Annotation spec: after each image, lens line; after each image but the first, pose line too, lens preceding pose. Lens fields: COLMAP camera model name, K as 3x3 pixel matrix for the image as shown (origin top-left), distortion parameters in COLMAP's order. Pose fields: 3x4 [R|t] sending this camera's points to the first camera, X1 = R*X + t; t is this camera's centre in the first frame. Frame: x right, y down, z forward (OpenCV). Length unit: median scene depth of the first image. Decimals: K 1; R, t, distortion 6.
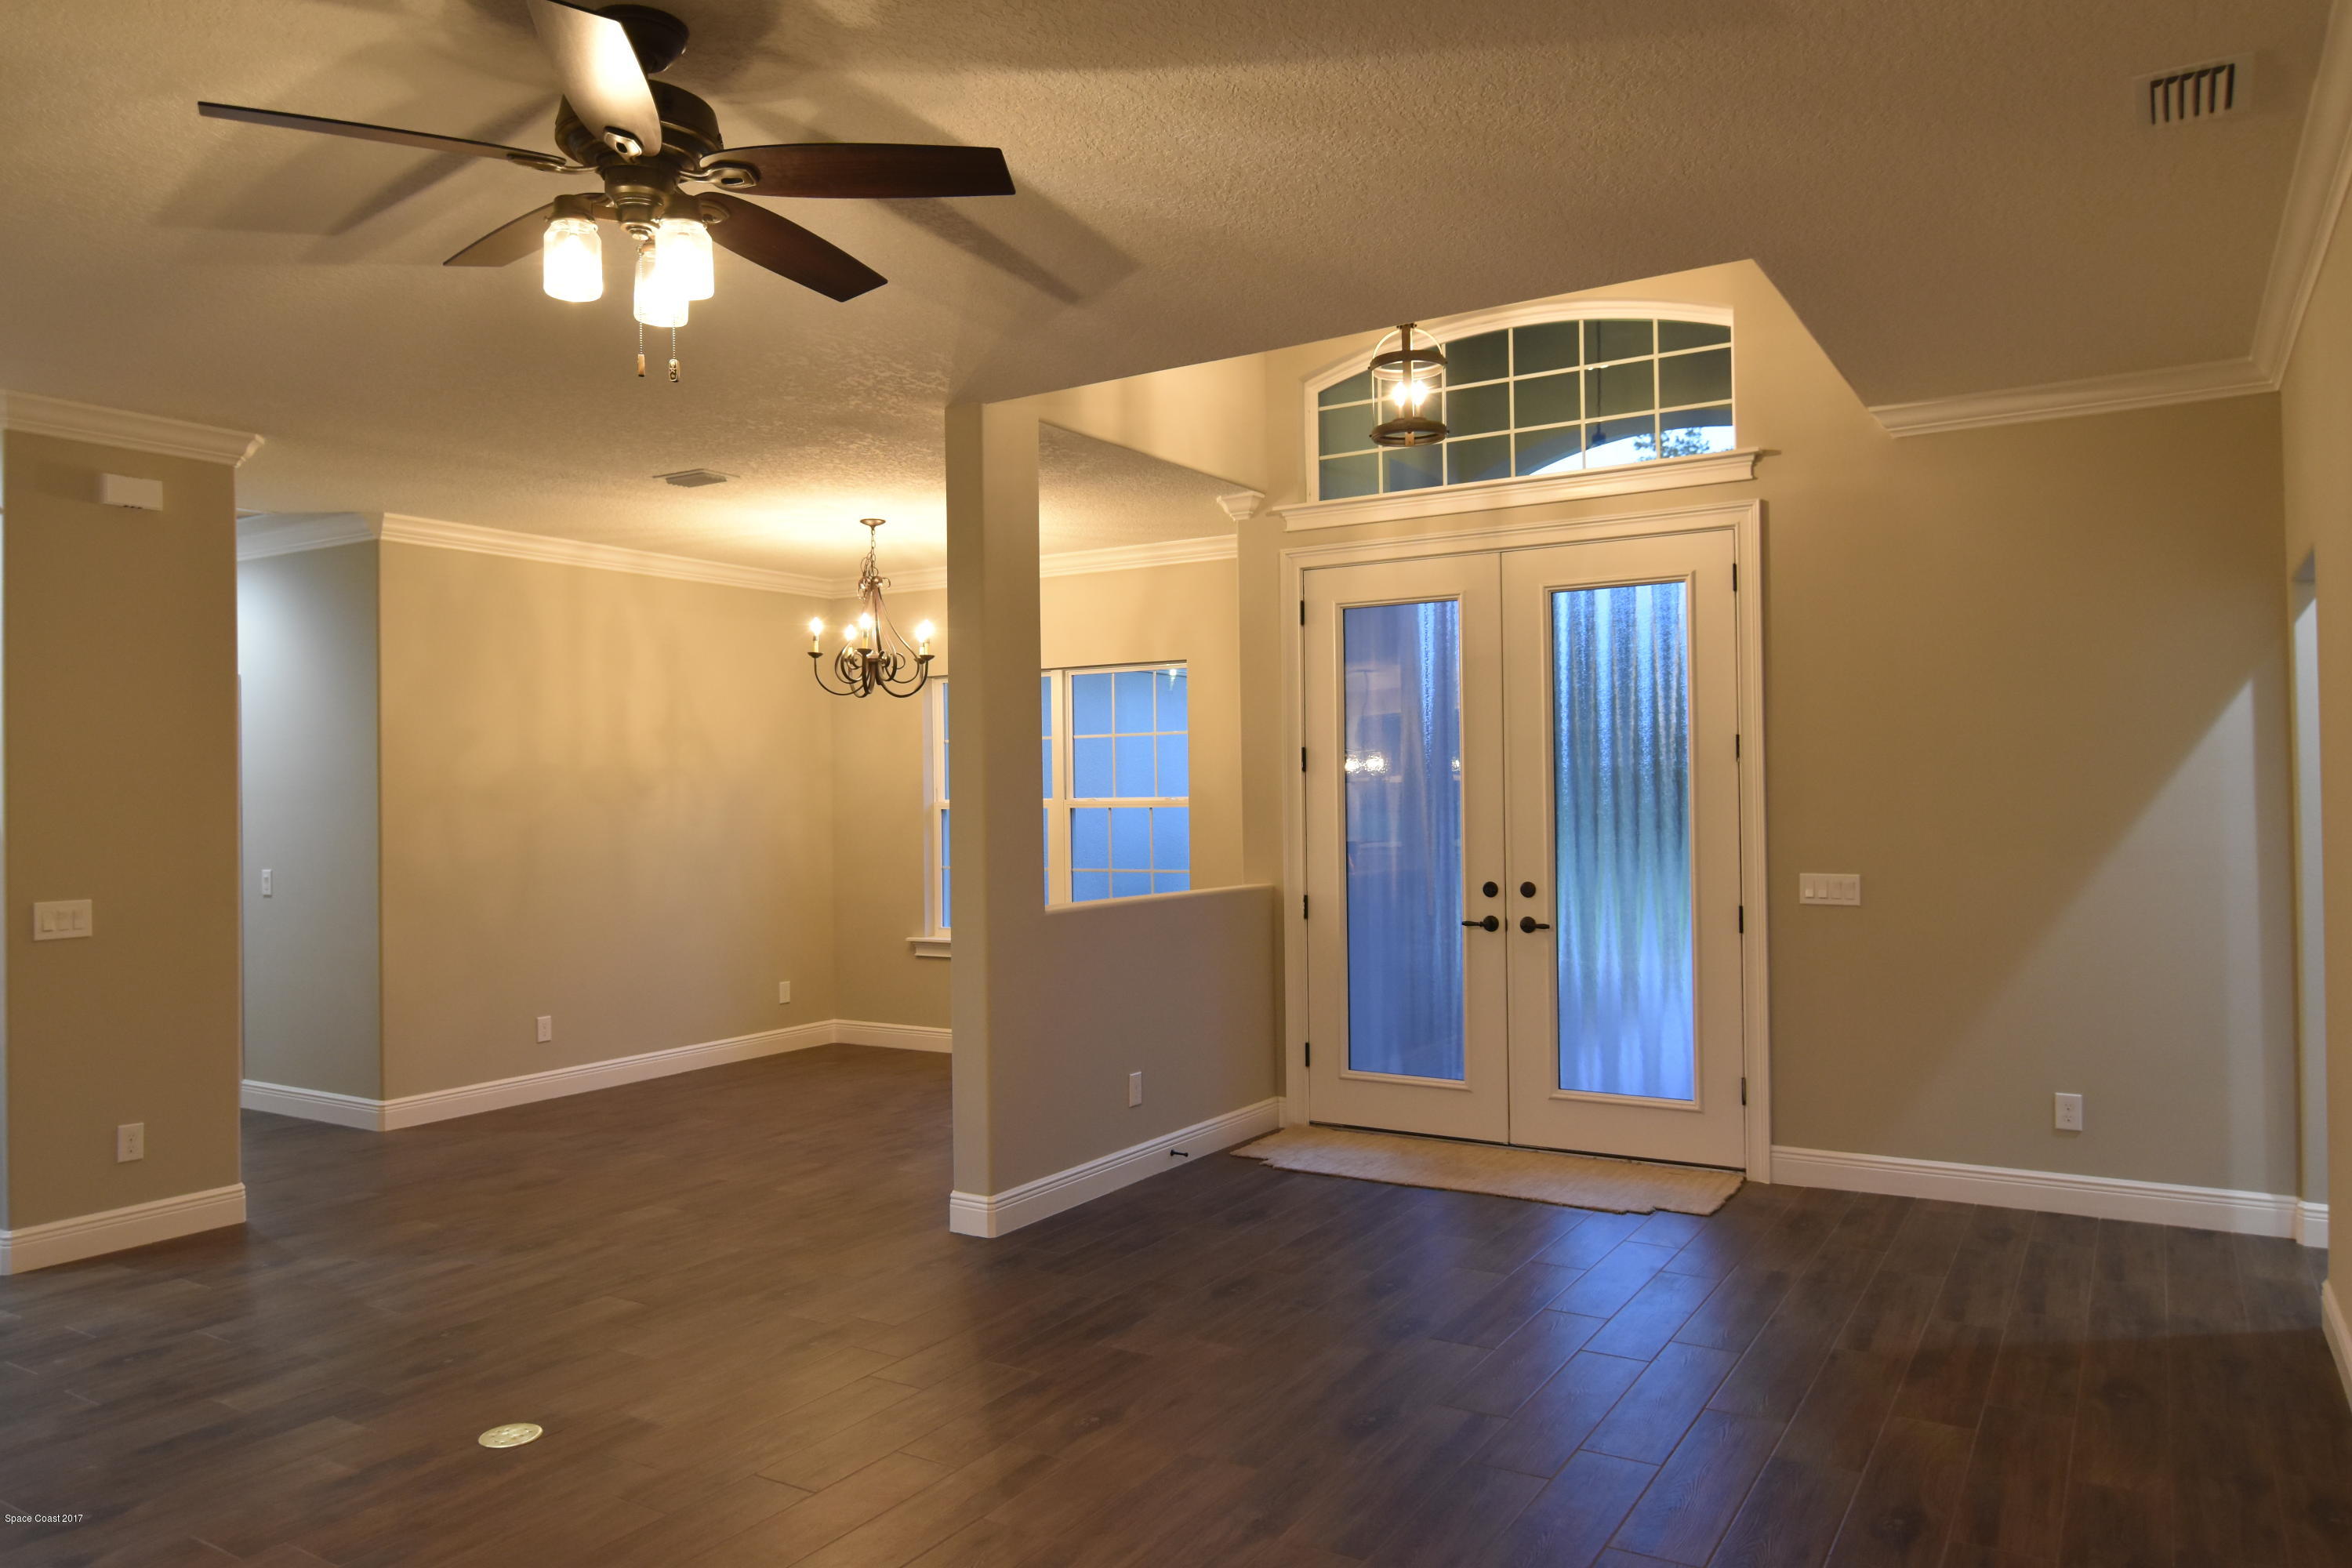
lens RADIAL K [[1577.9, 0, 1176.0], [0, 1577.9, 784.0], [0, 0, 1]] dist [0.002335, -0.019876]
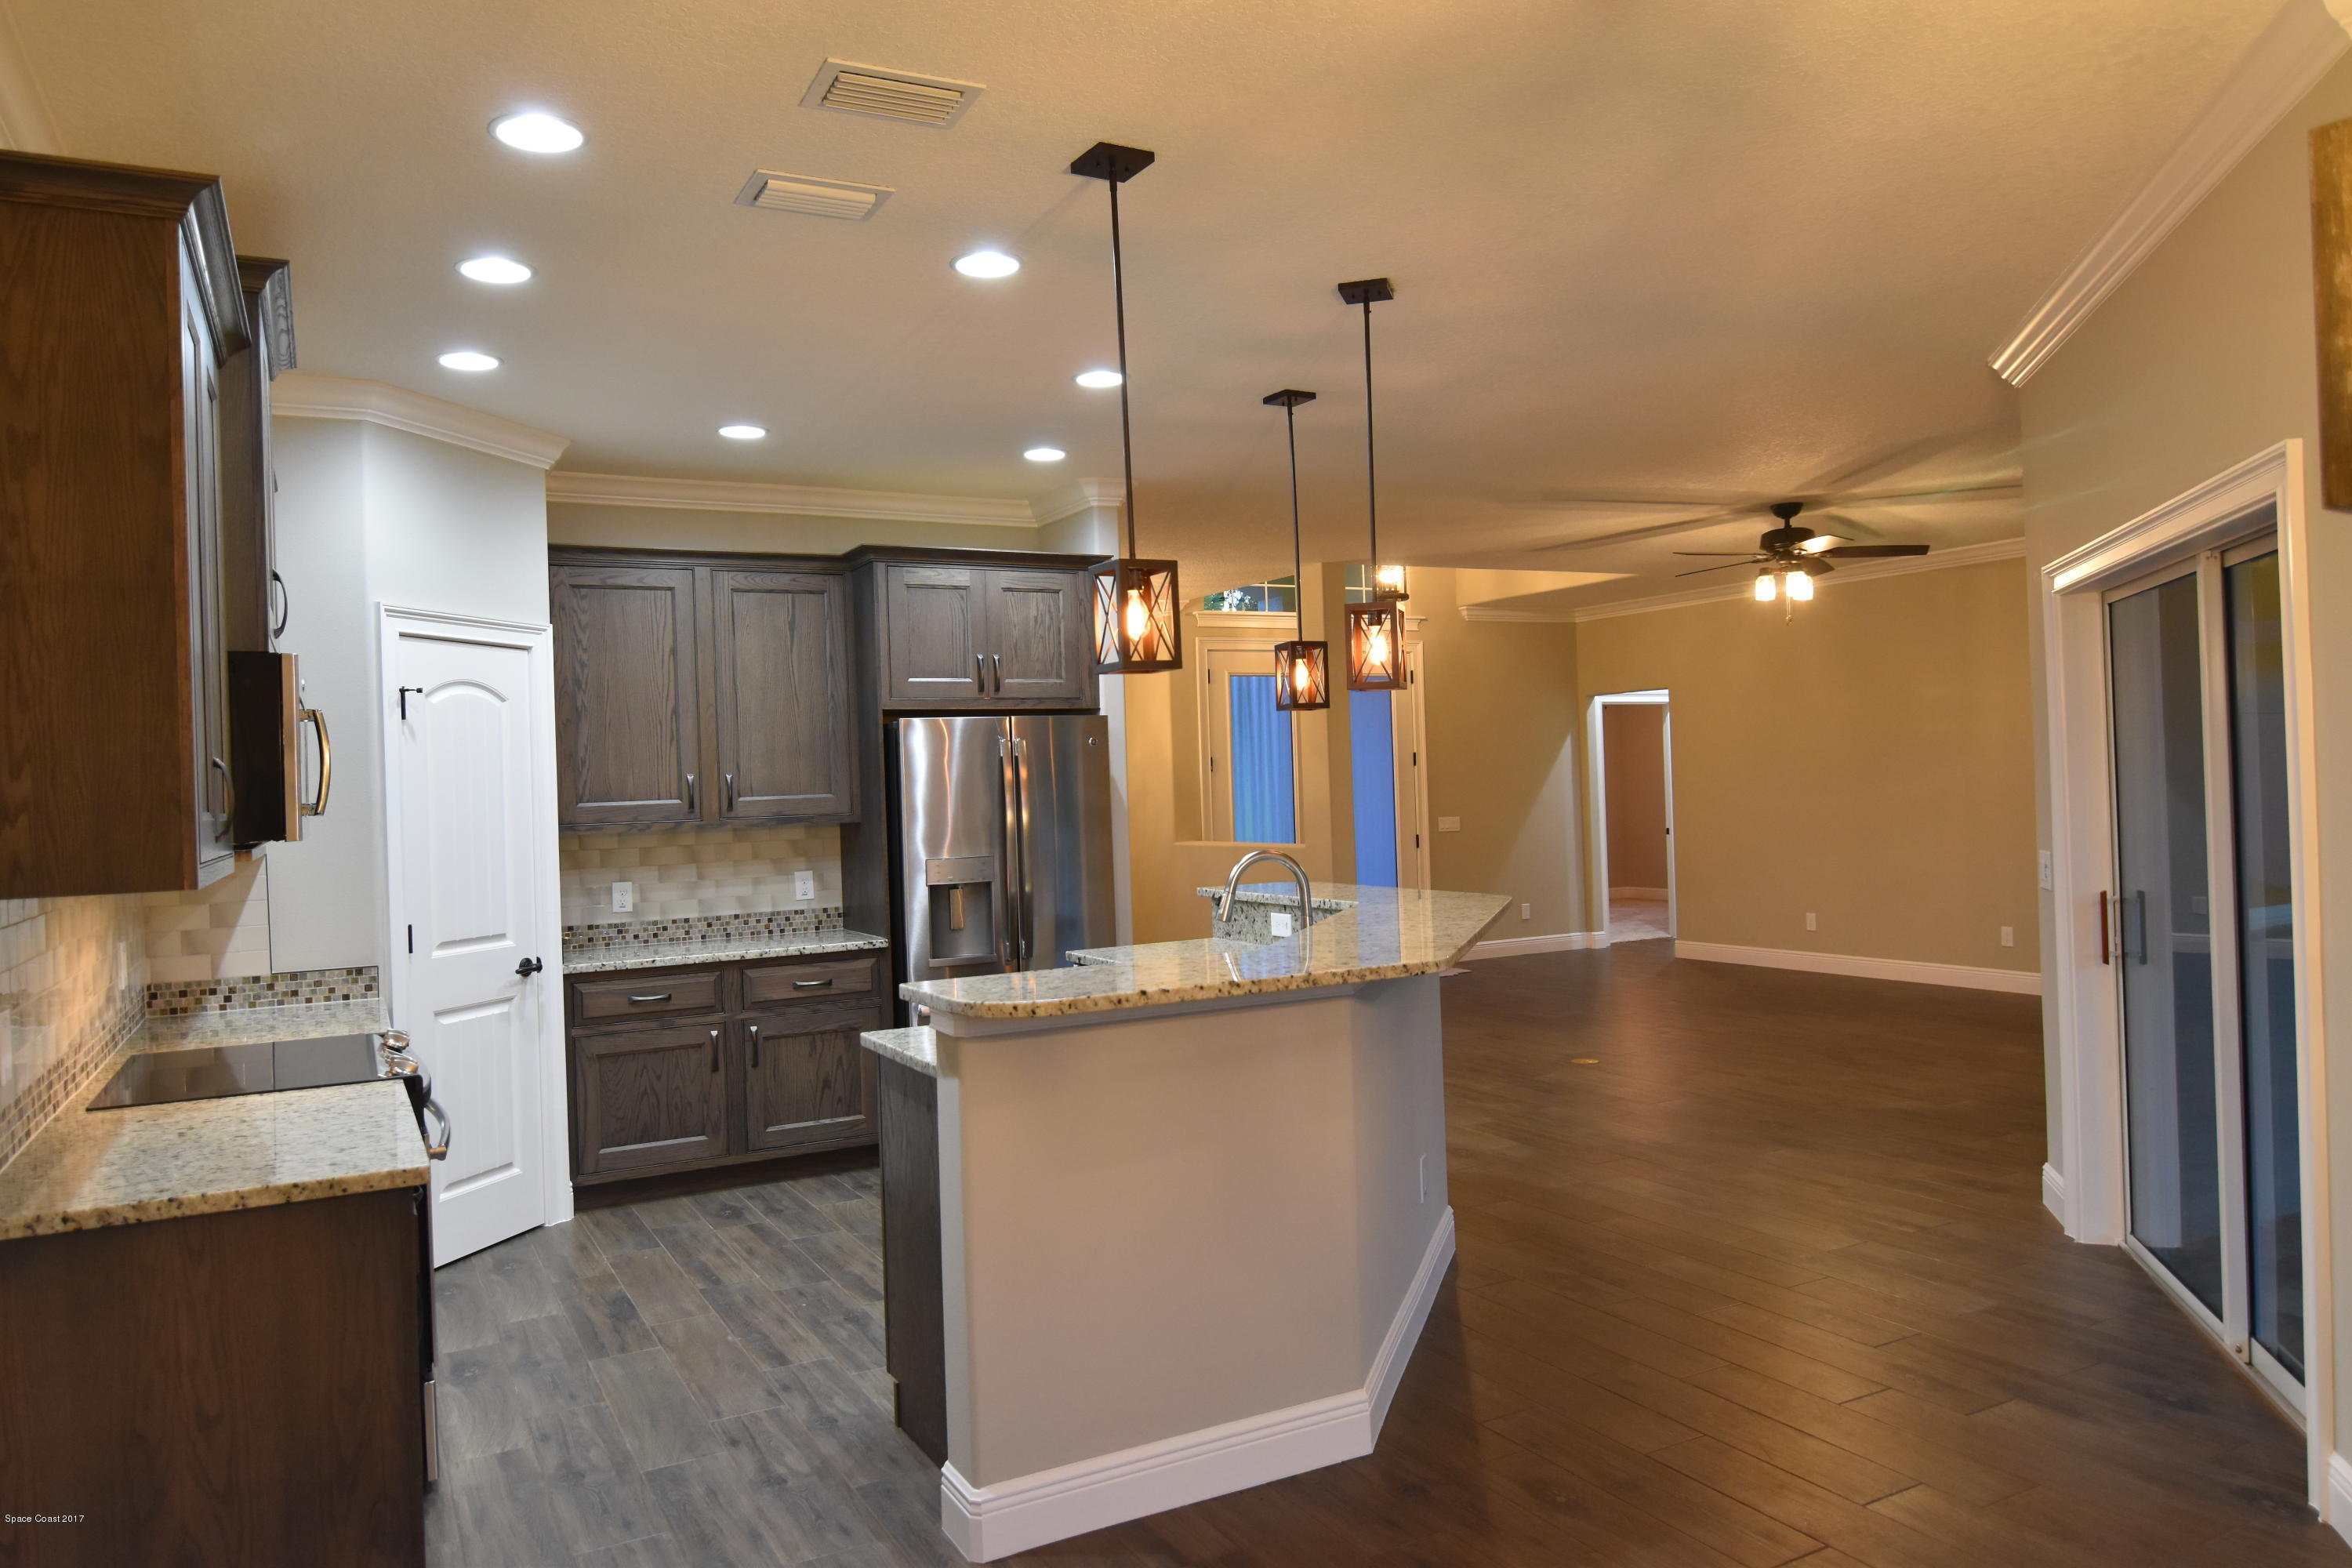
lens RADIAL K [[1569.6, 0, 1176.0], [0, 1569.6, 784.0], [0, 0, 1]] dist [0.005863, 0.000808]
pose [[0.497176, -0.002849, 0.867645, -1.689213], [0.019440, 0.999780, -0.007857, 0.021443], [-0.867432, 0.020773, 0.497122, 0.253190]]
